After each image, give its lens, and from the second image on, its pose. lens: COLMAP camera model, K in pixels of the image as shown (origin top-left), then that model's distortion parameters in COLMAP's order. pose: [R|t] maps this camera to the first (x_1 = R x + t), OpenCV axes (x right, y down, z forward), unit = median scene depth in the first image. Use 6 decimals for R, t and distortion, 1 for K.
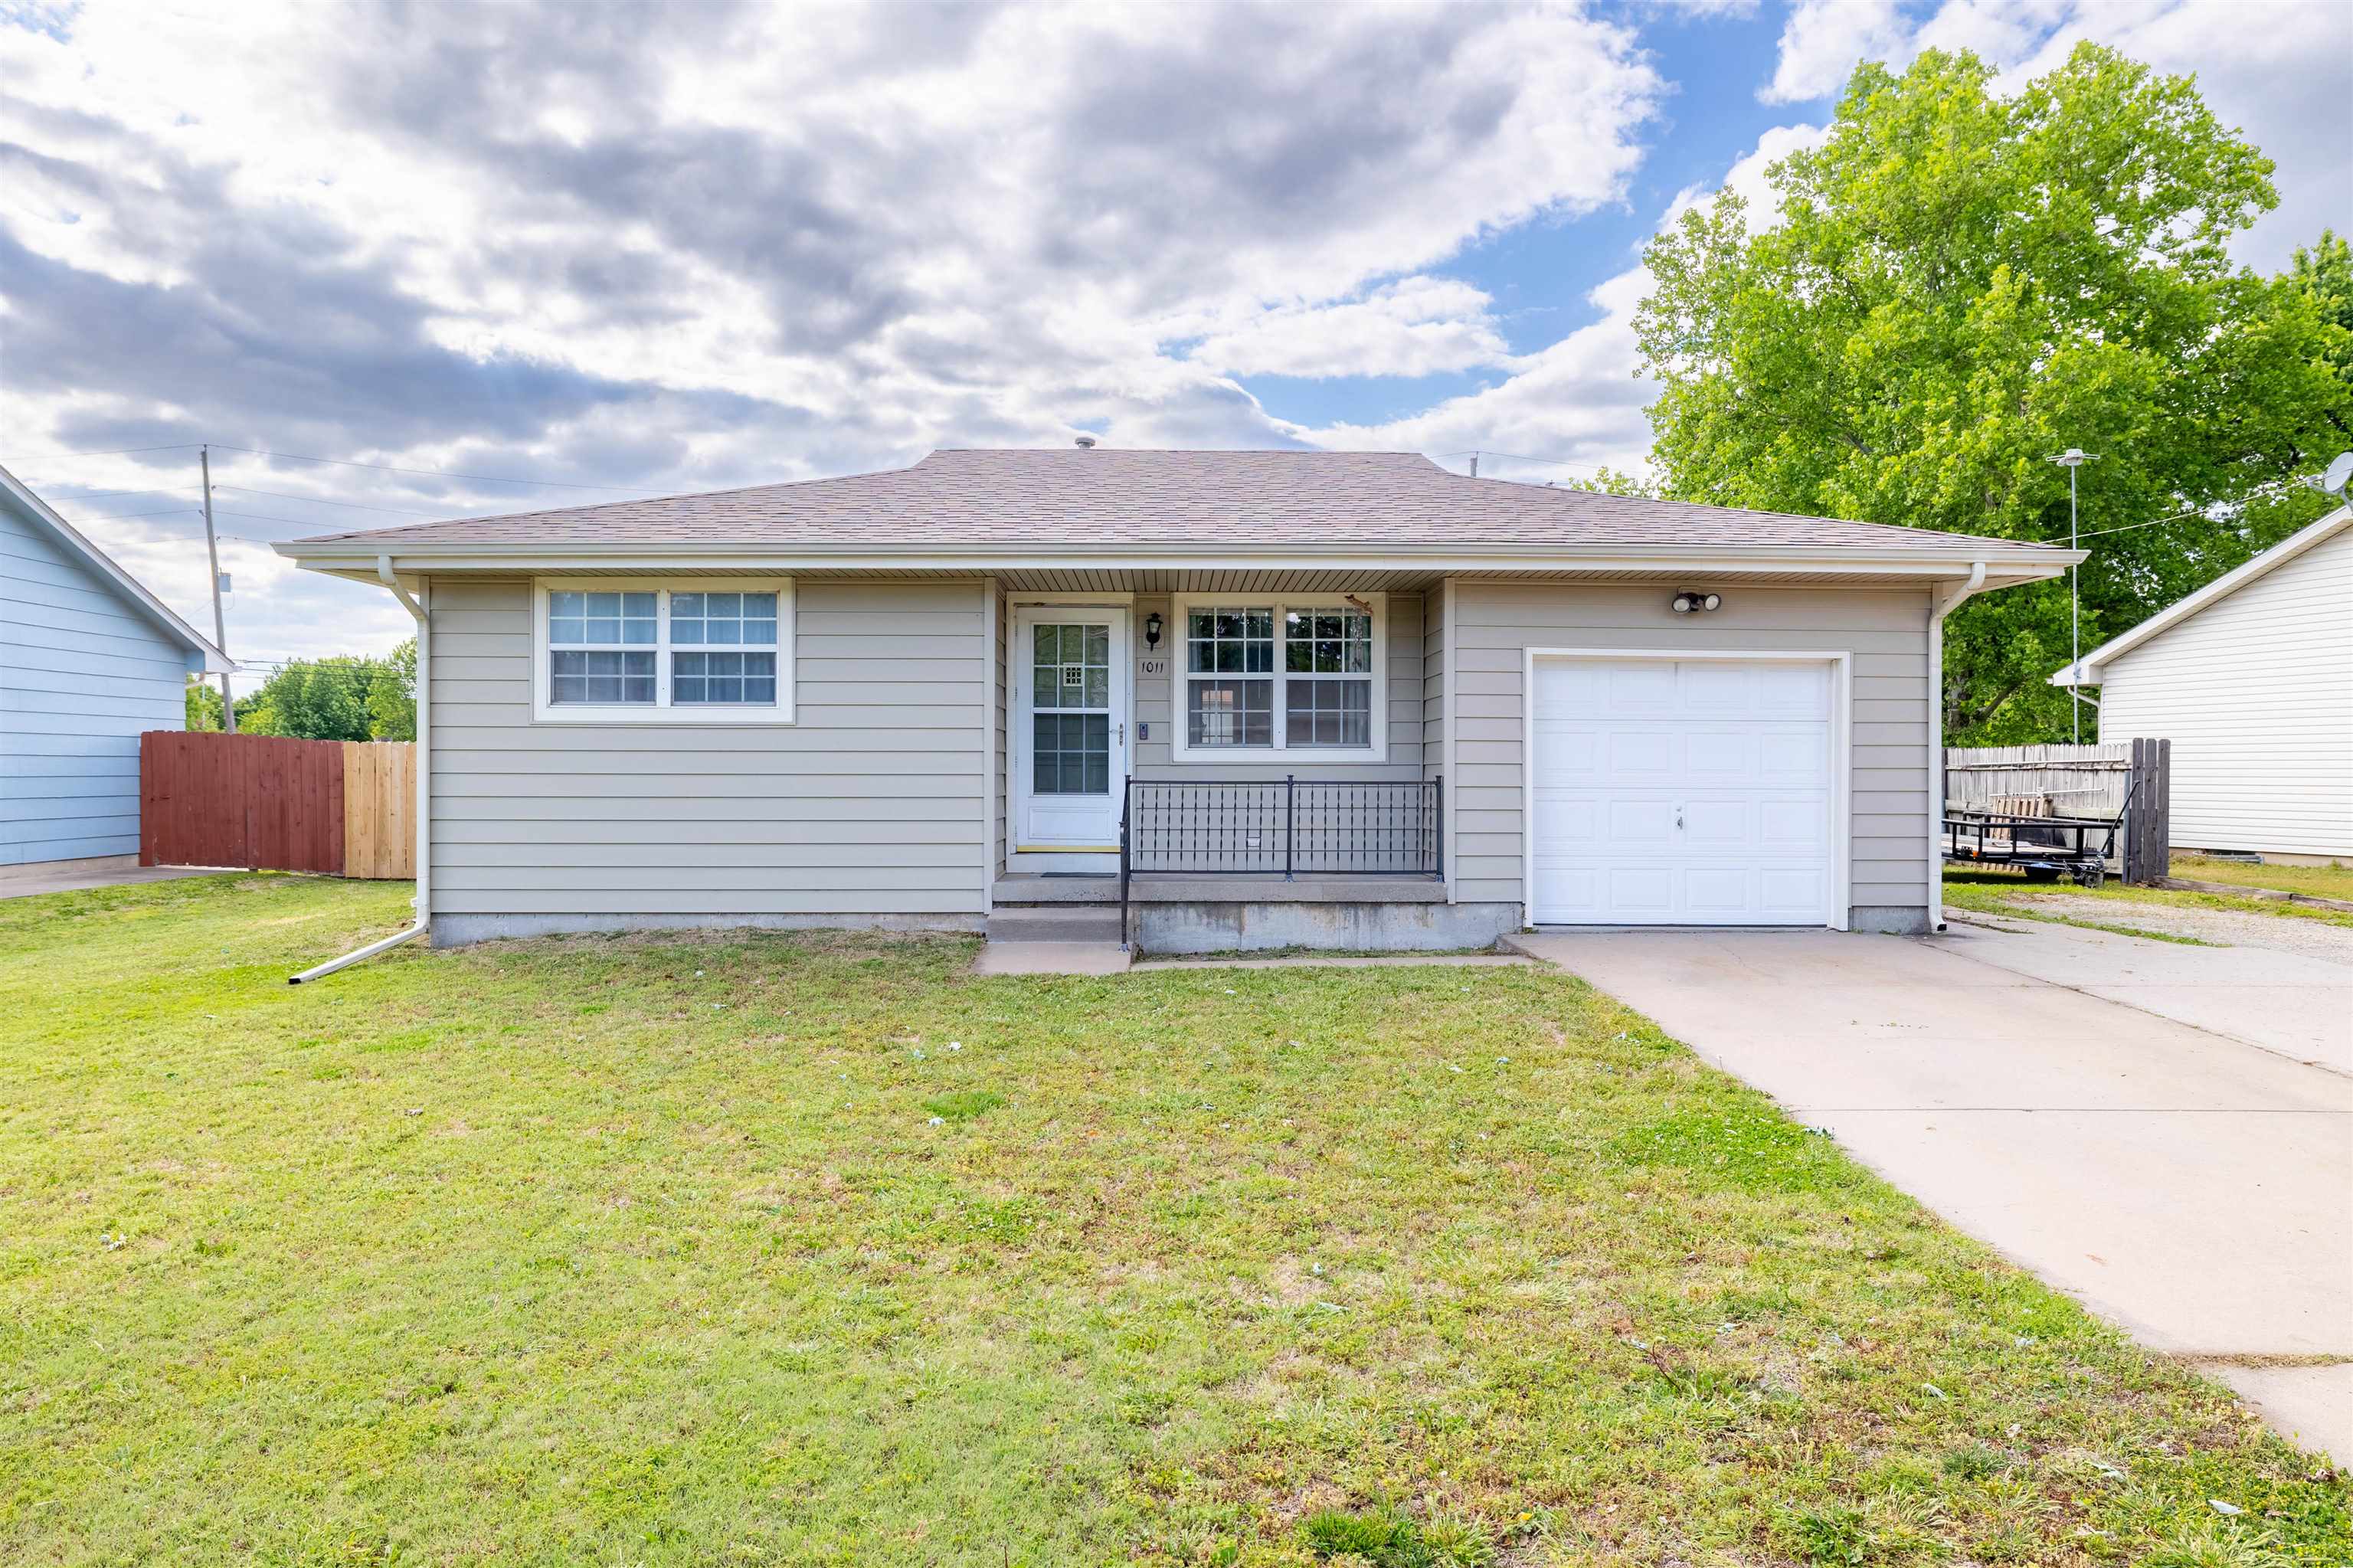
lens RADIAL K [[1489.4, 0, 1170.9], [0, 1489.4, 778.1], [0, 0, 1]] dist [0.014497, -0.001539]
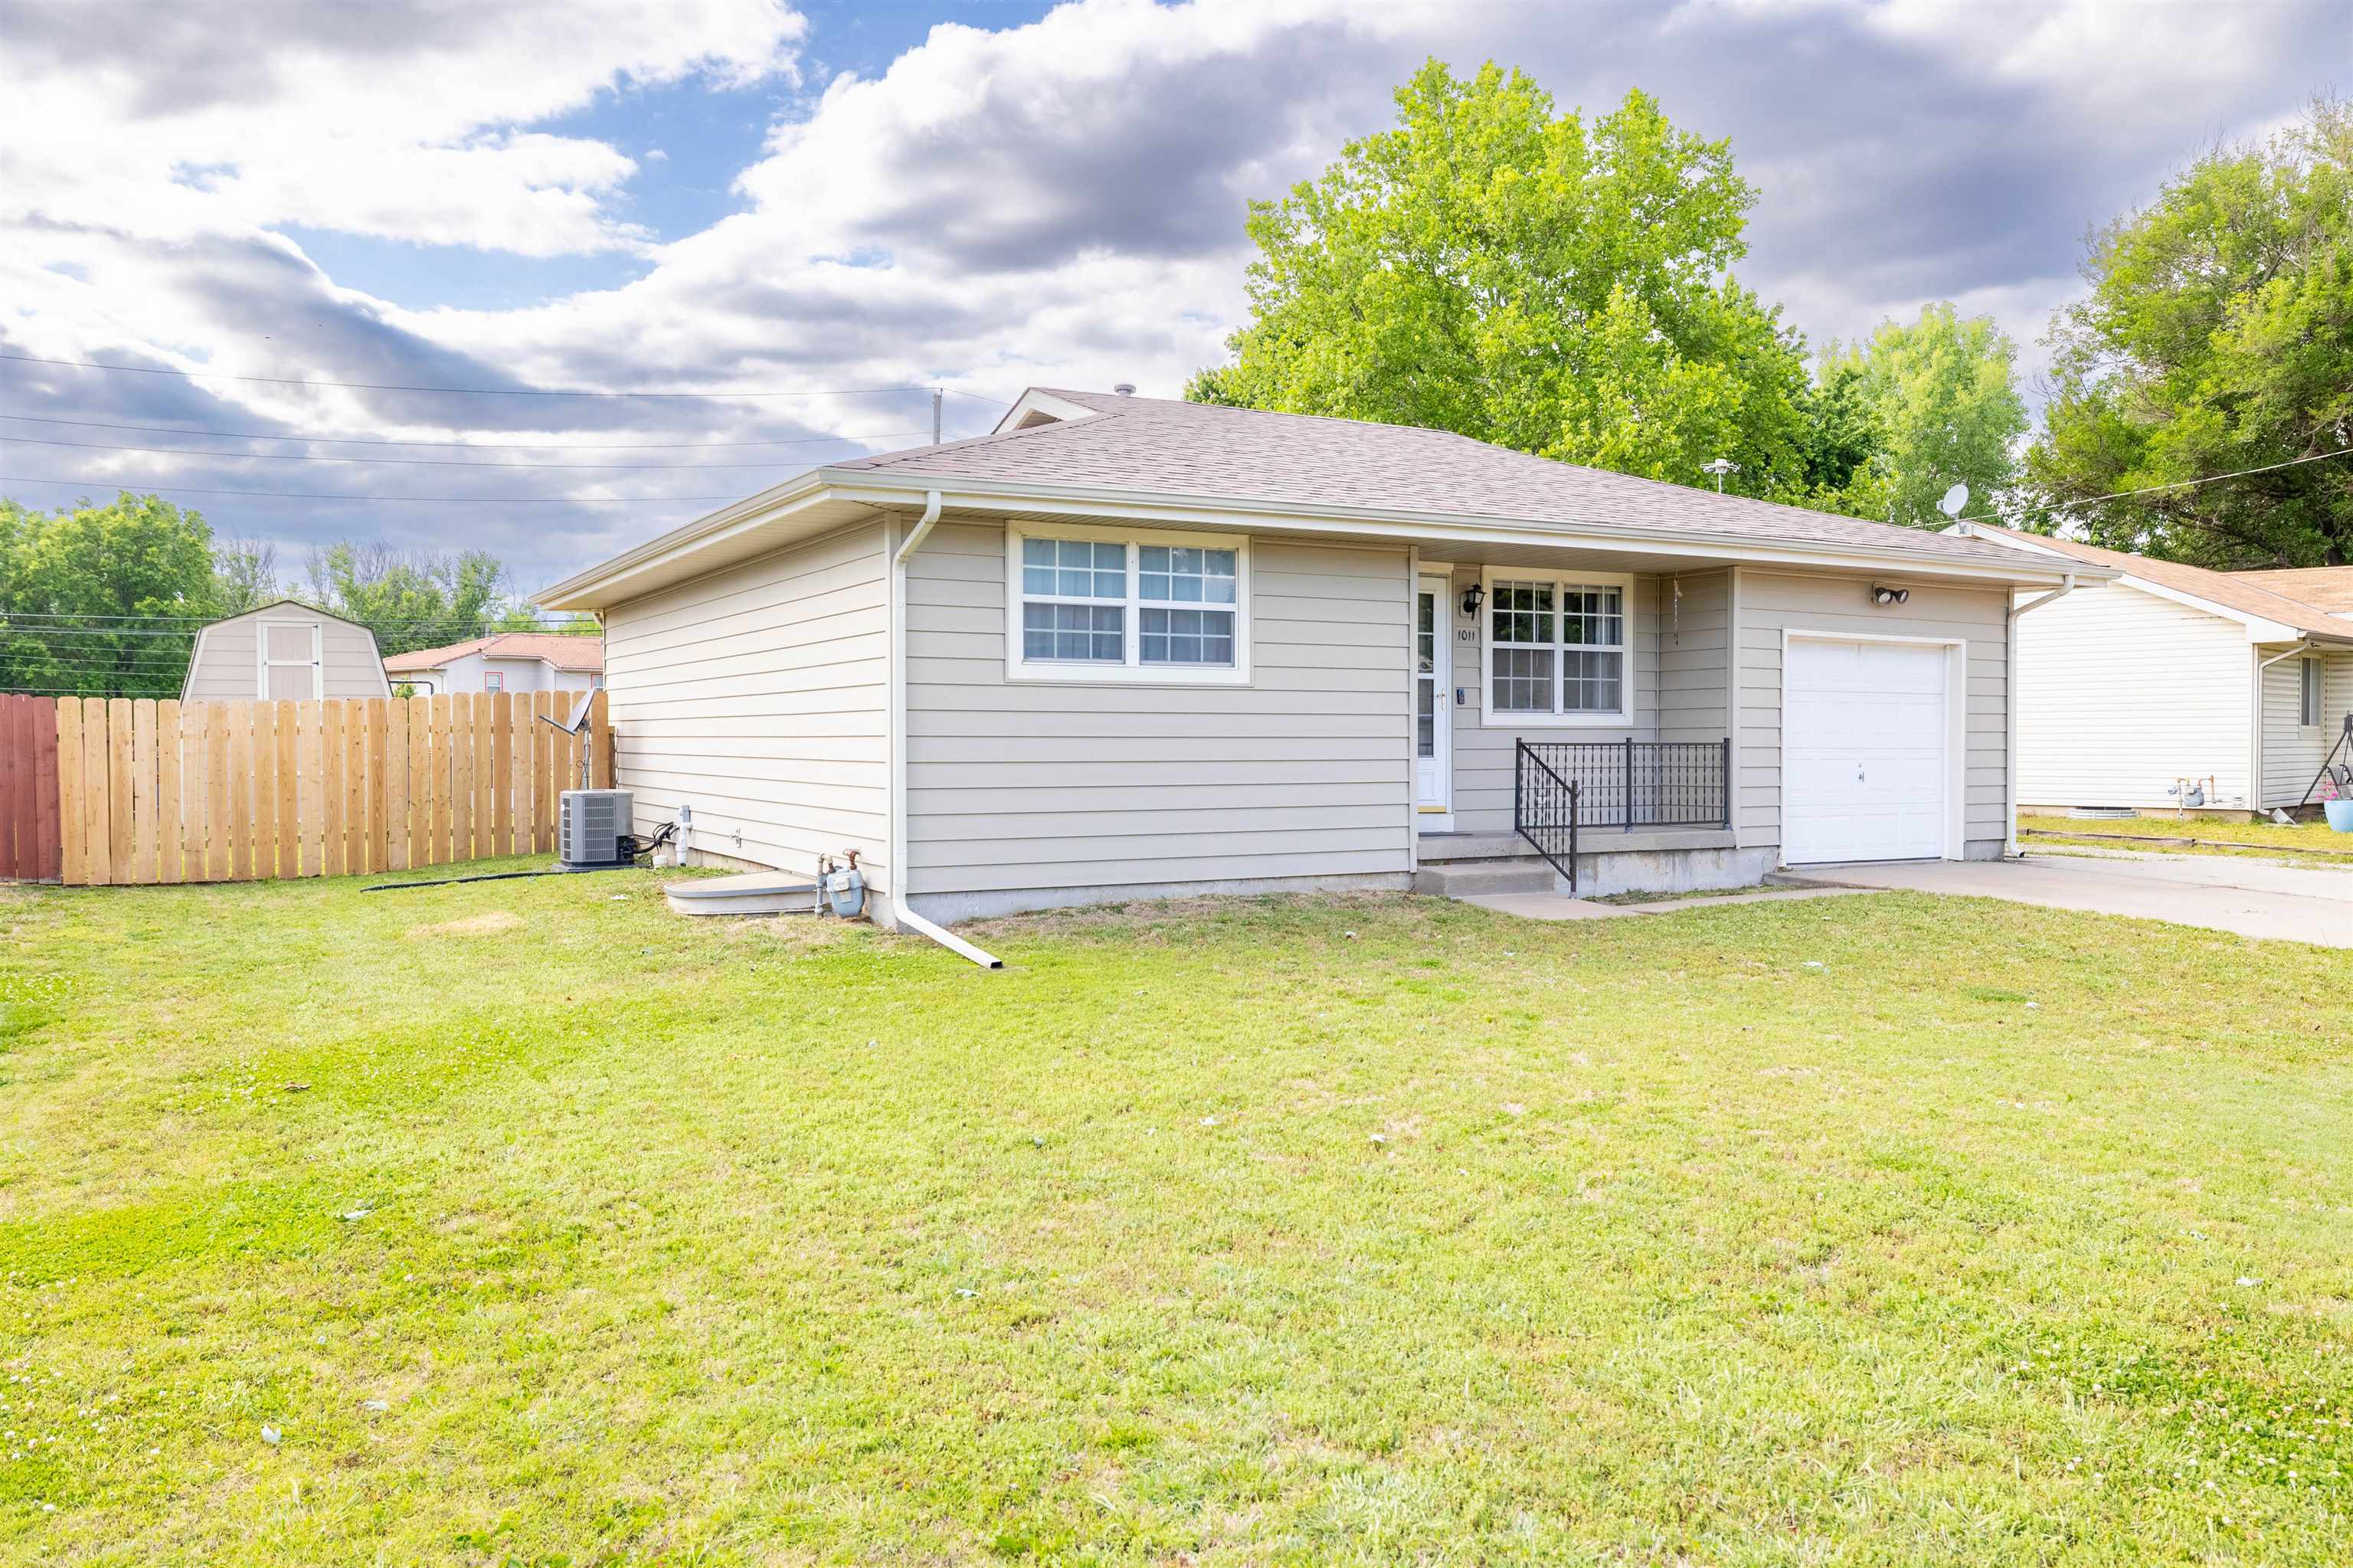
lens RADIAL K [[1748.2, 0, 1175.2], [0, 1748.2, 769.7], [0, 0, 1]] dist [0.016816, 0.000367]
pose [[0.880228, -0.009254, 0.474460, -0.836107], [0.004153, 0.999922, 0.011799, 0.005158], [-0.474532, -0.008415, 0.880198, 0.011846]]
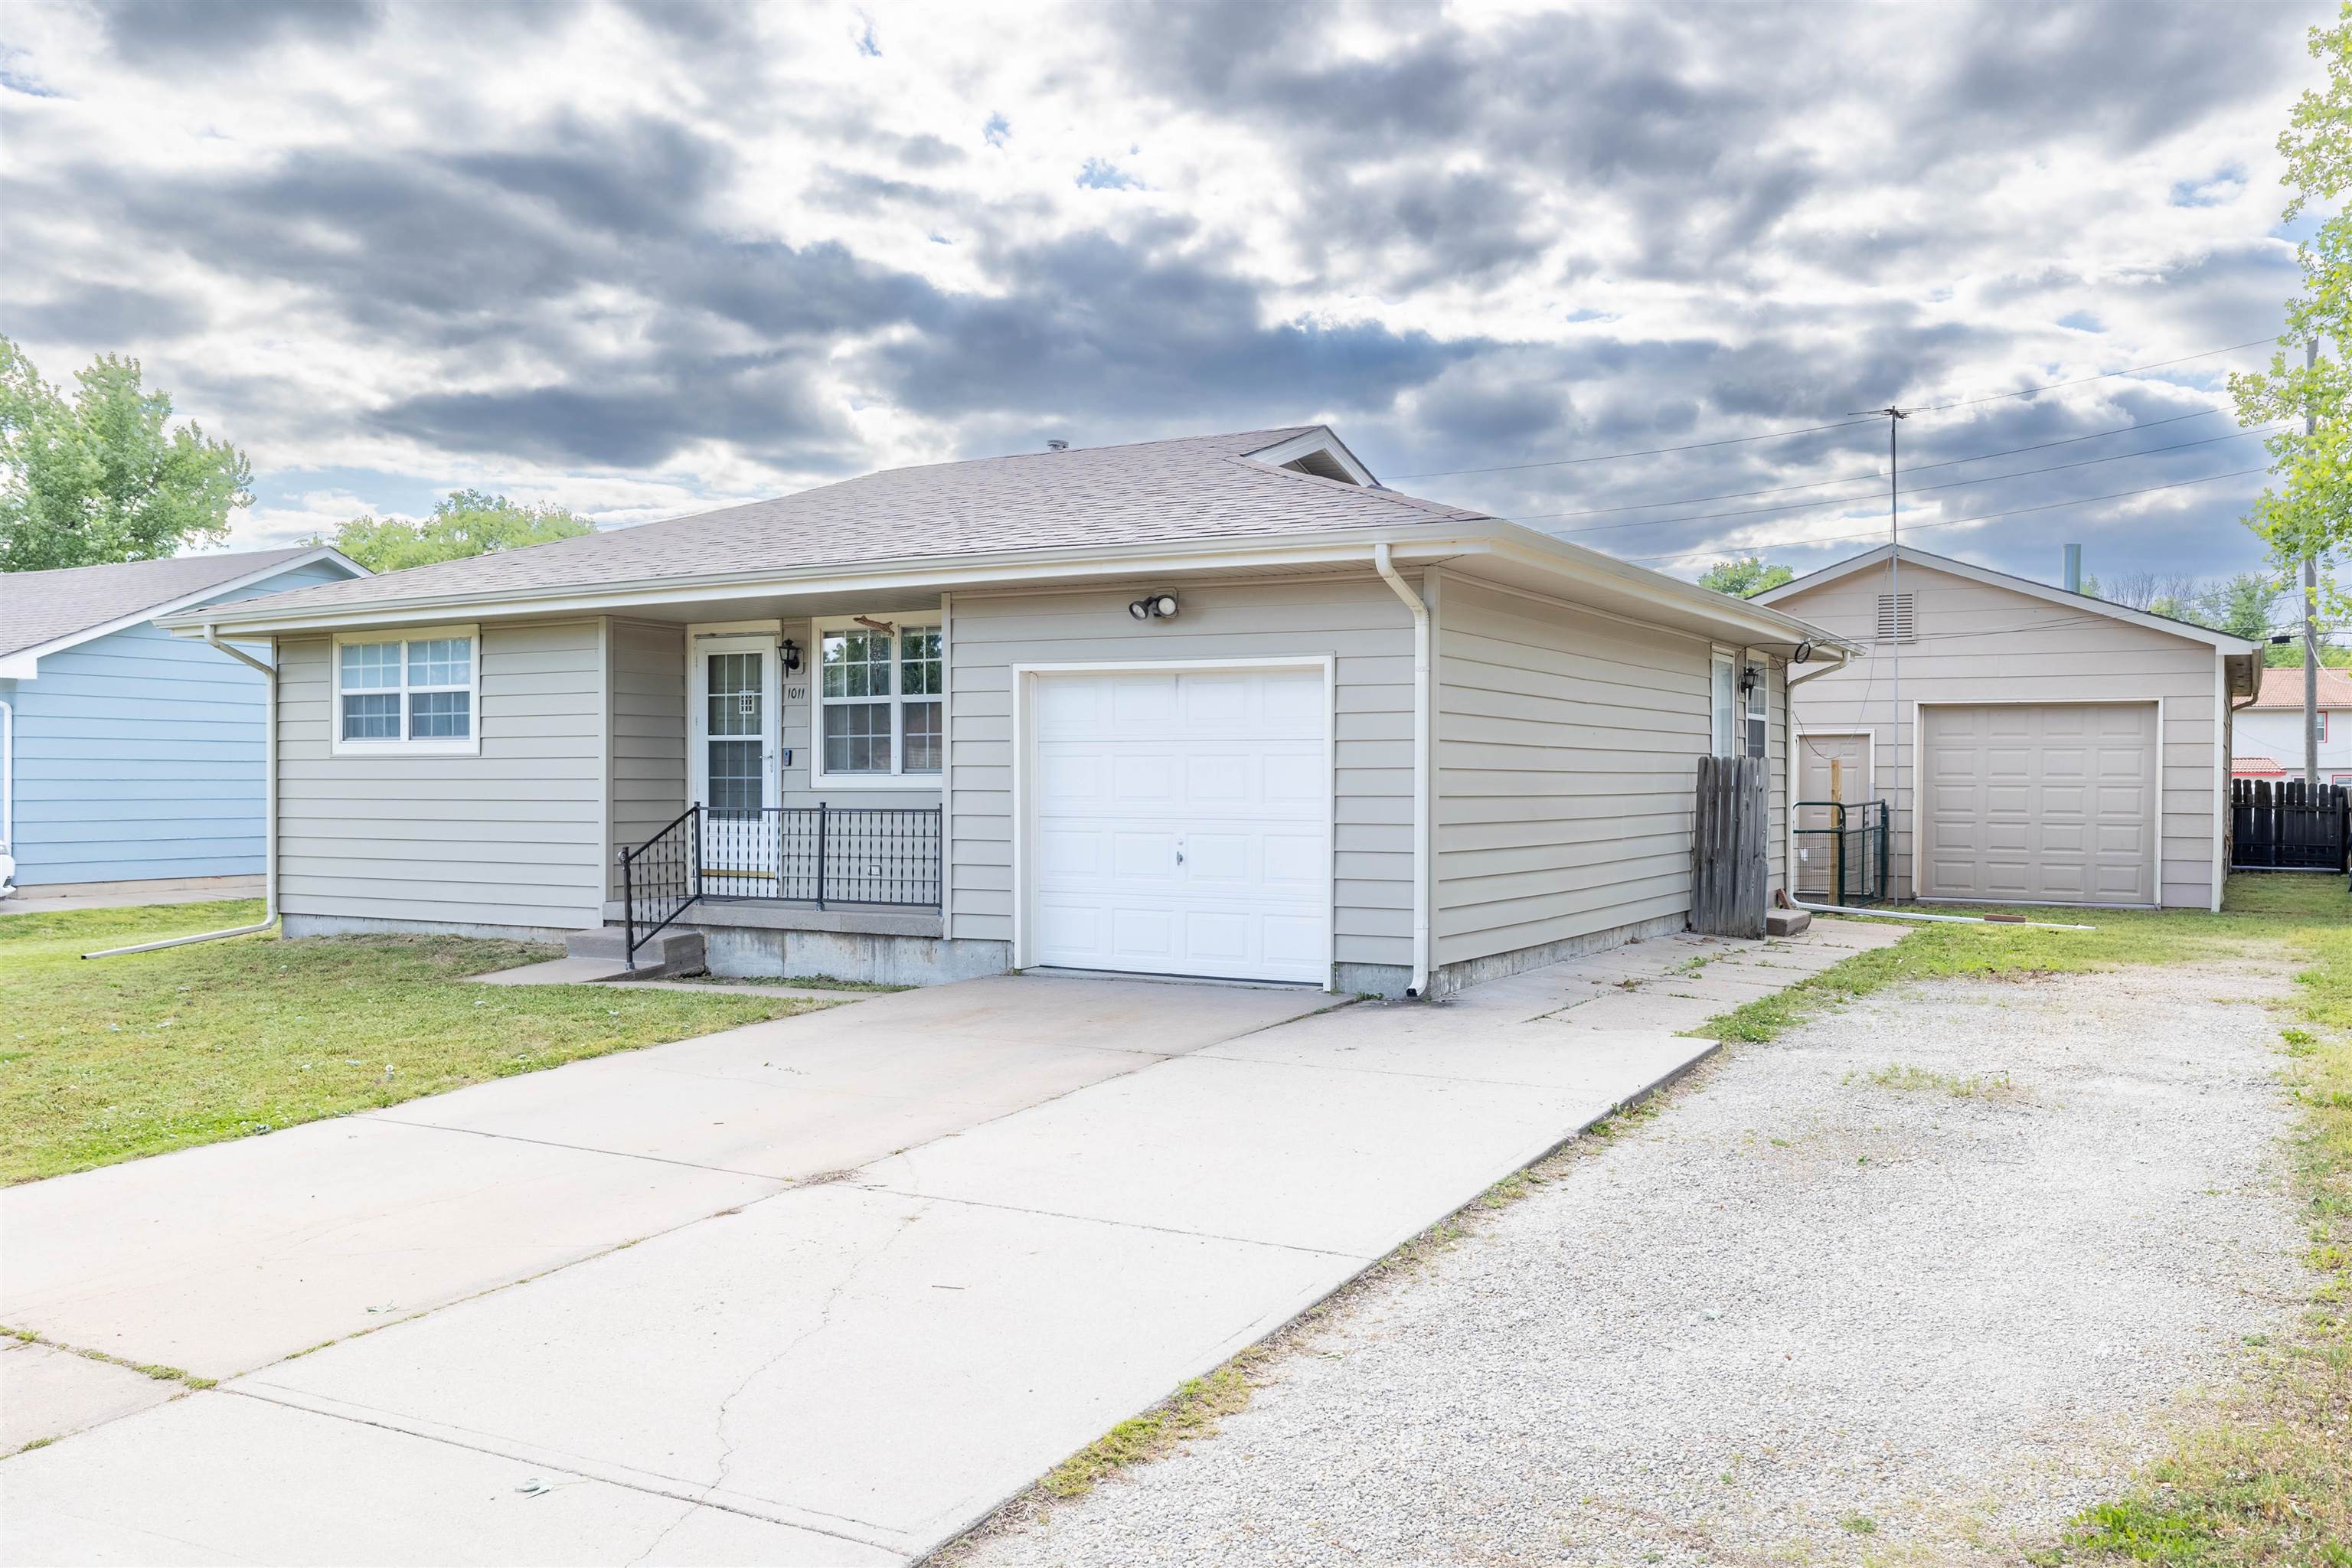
lens RADIAL K [[1857.8, 0, 1182.2], [0, 1857.8, 806.0], [0, 0, 1]] dist [0.040183, -0.005402]
pose [[0.855911, 0.004215, -0.517106, 0.916934], [-0.003109, 0.999991, 0.003004, -0.003778], [0.517114, -0.000964, 0.855916, 0.072003]]
